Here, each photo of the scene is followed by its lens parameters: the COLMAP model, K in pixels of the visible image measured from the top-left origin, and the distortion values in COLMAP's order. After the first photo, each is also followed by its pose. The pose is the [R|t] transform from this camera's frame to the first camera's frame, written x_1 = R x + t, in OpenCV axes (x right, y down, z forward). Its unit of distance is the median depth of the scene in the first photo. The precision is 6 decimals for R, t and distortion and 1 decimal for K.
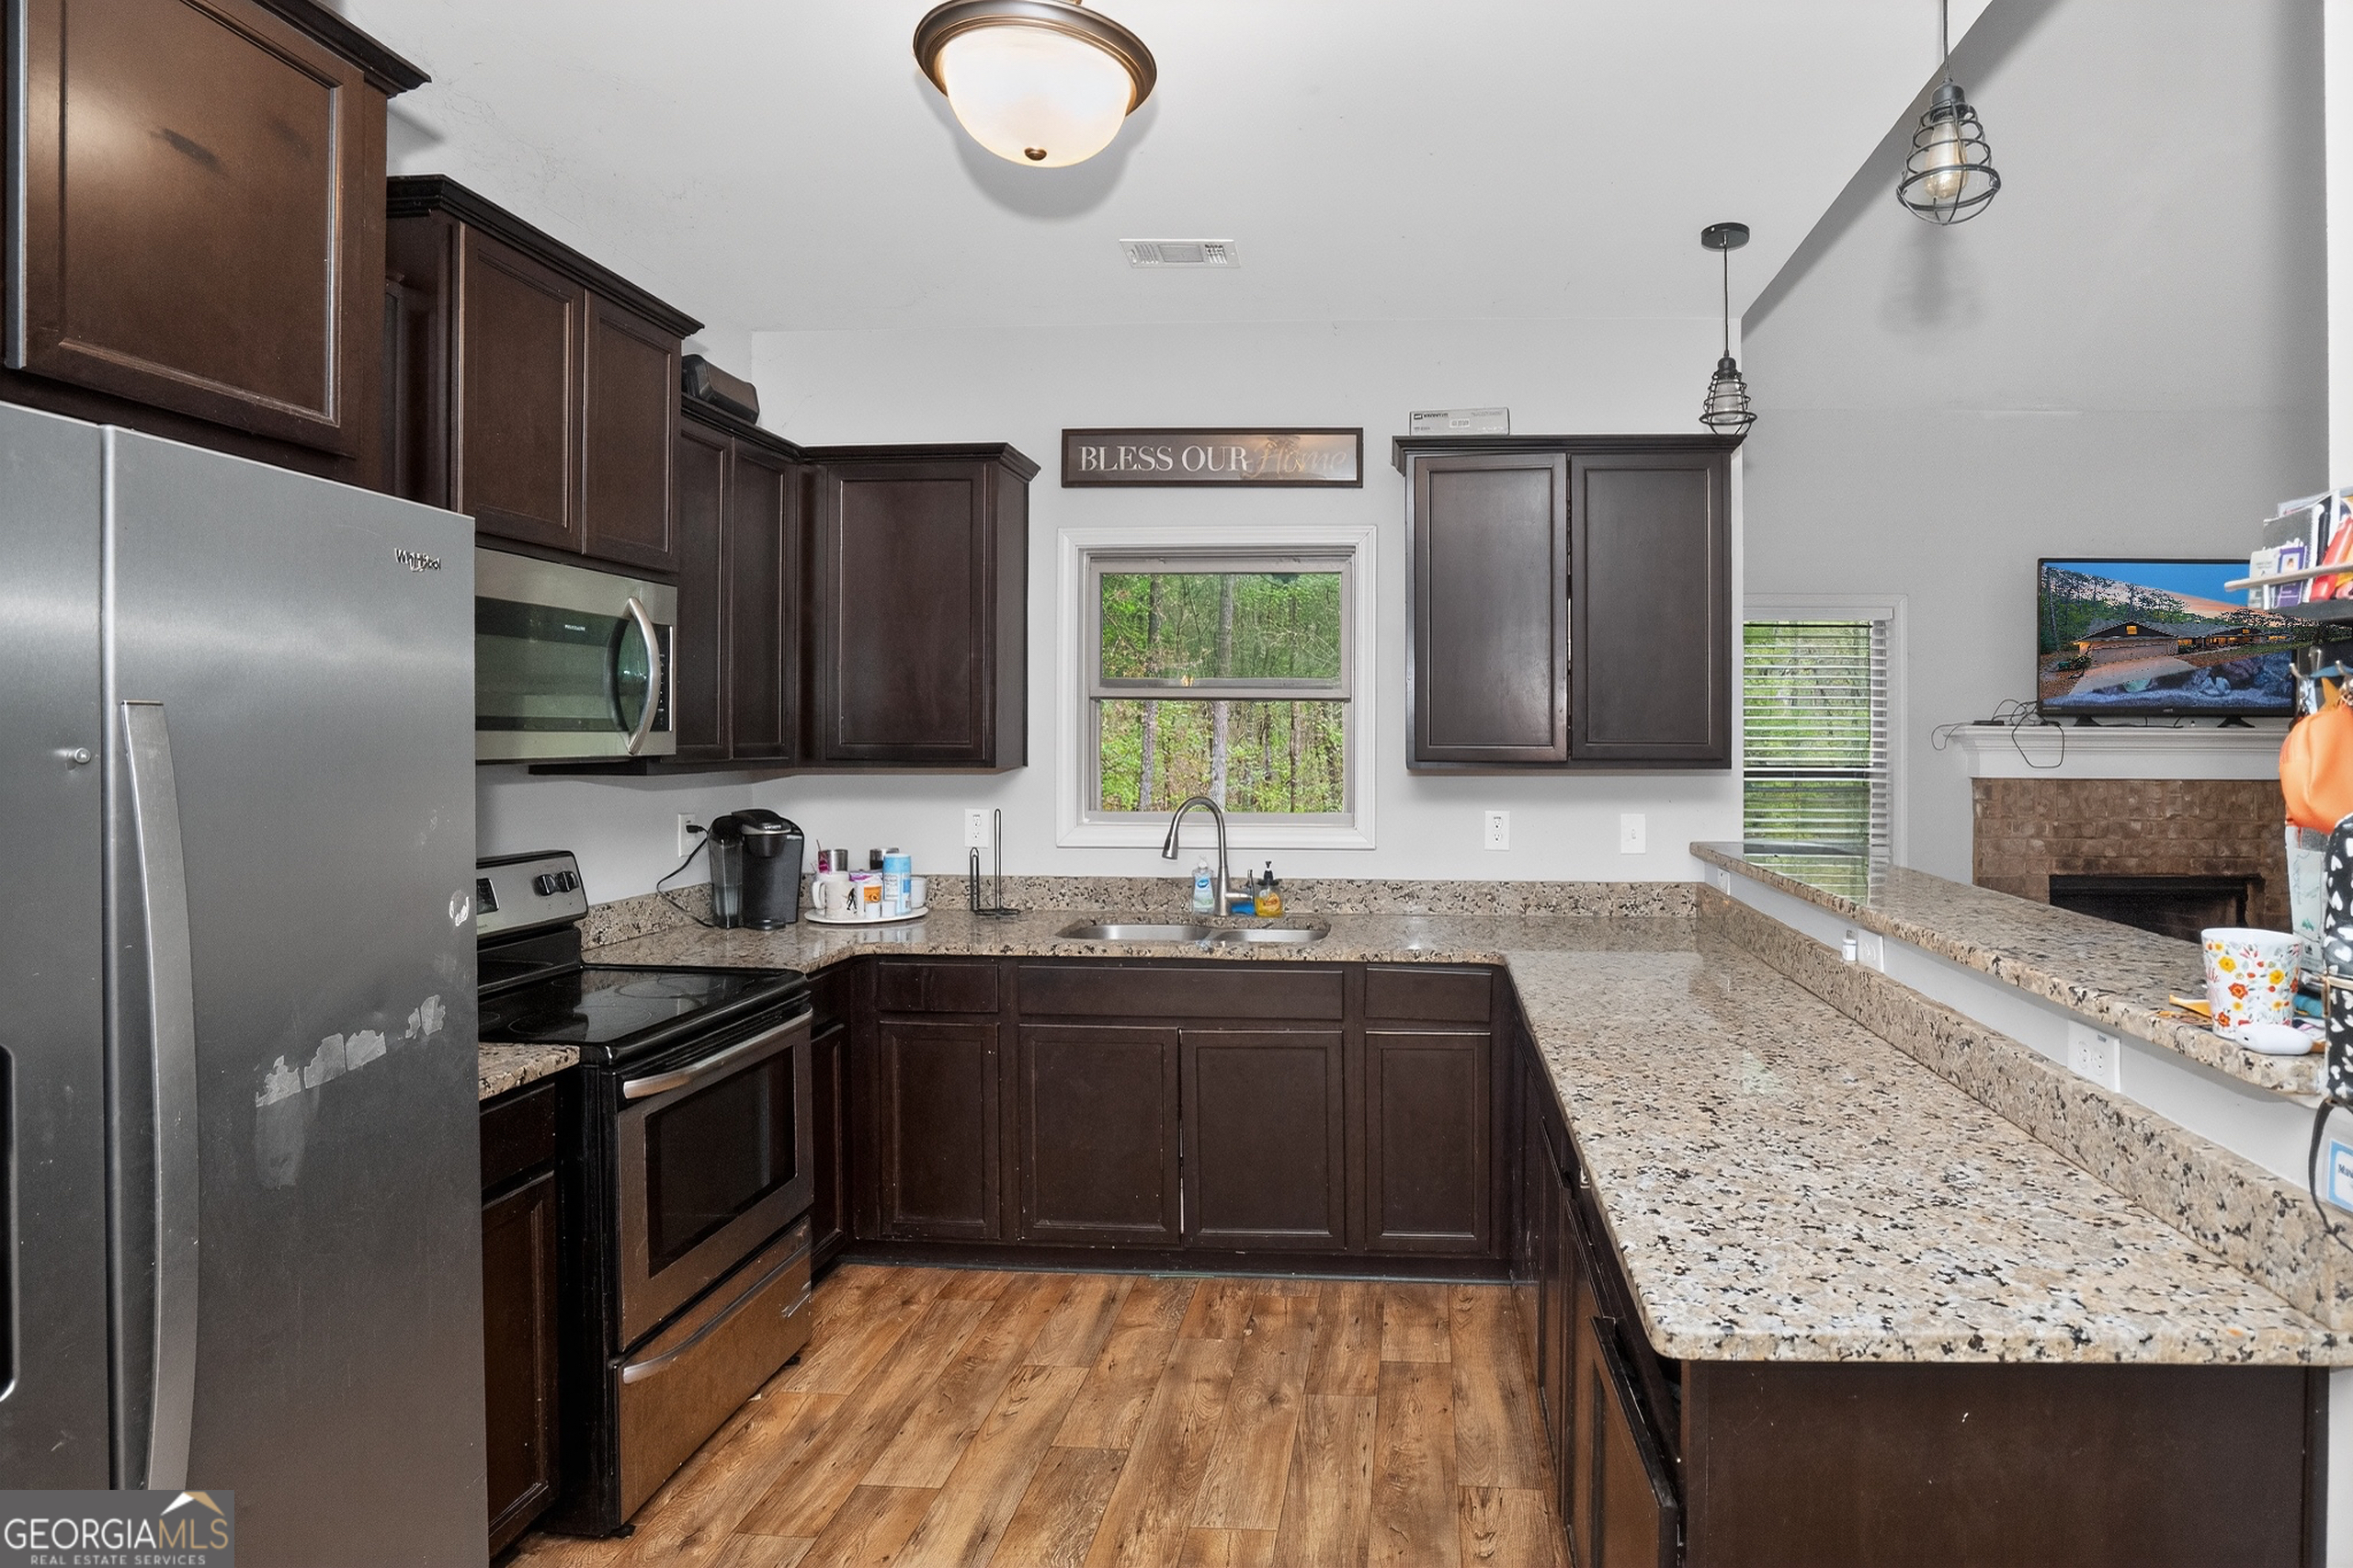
lens RADIAL K [[1271.6, 0, 1333.3], [0, 1271.6, 759.6], [0, 0, 1]] dist [-0.036890, 0.001949]
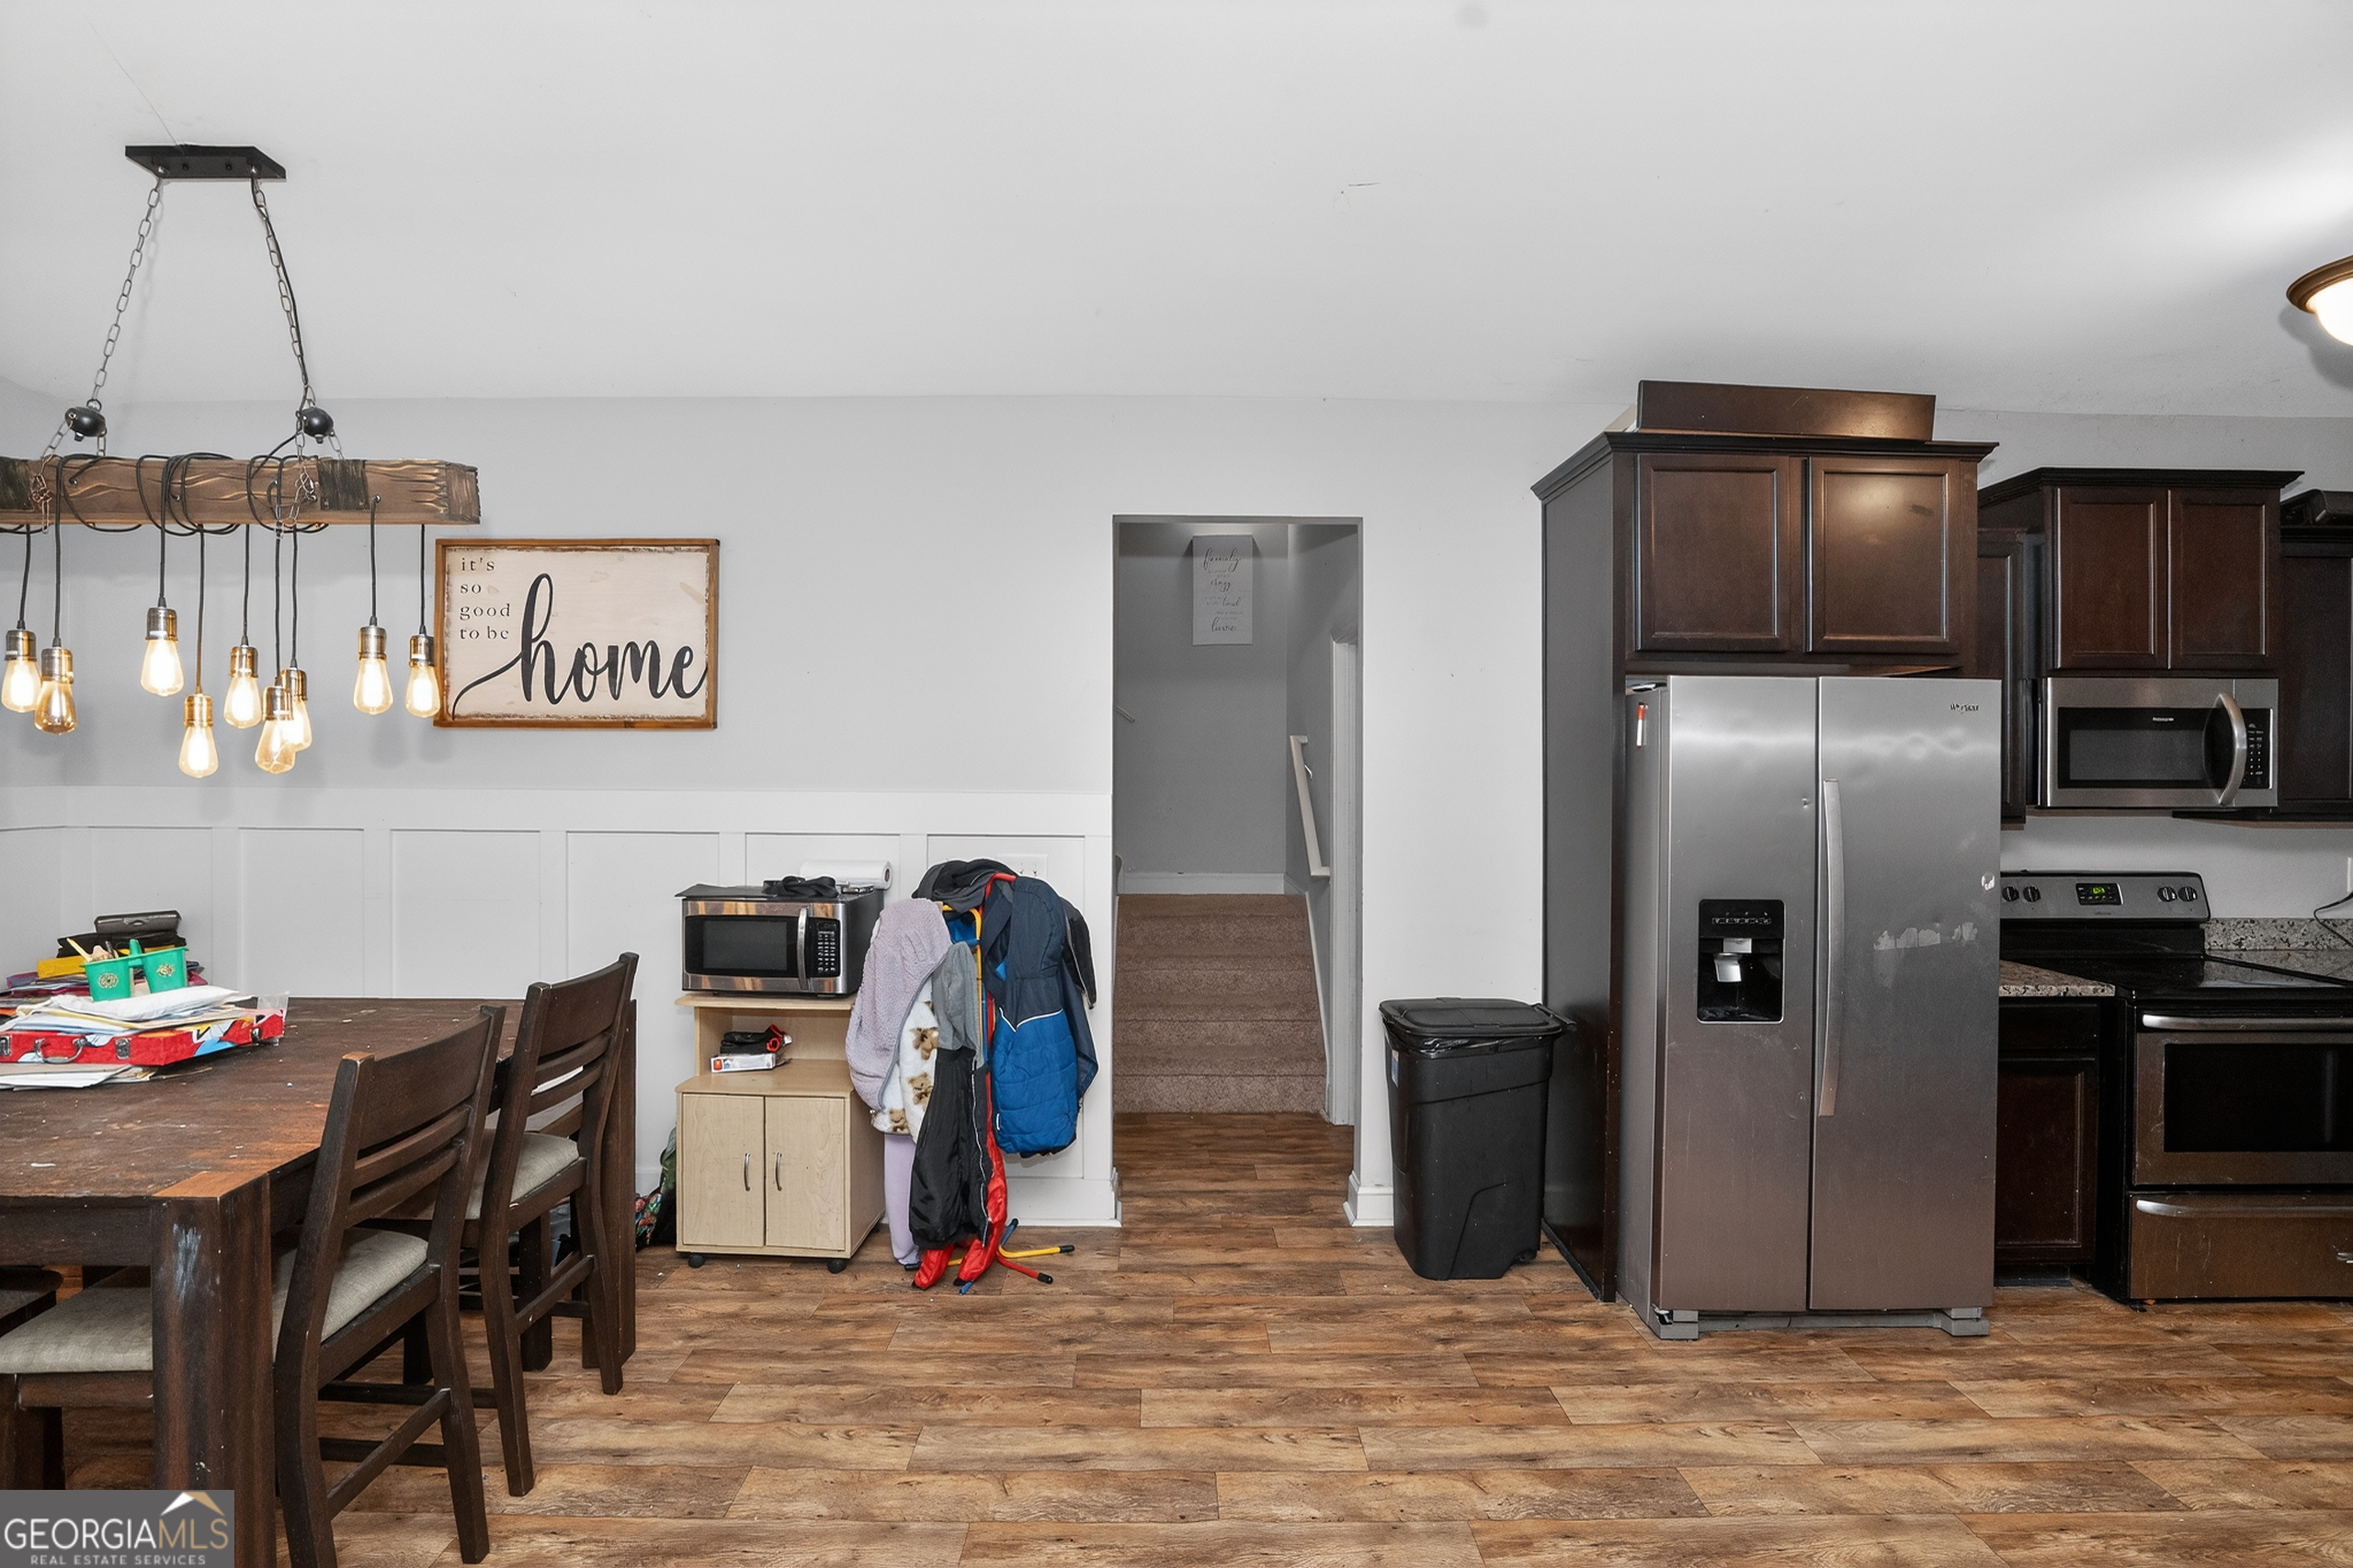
lens RADIAL K [[1134.1, 0, 1176.5], [0, 1134.1, 784.0], [0, 0, 1]] dist [-0.037751, 0.013888]
pose [[0.077544, 0.005321, -0.996975, 0.476189], [-0.020108, 0.999791, 0.003772, -0.007198], [0.996786, 0.019755, 0.077635, -0.208676]]
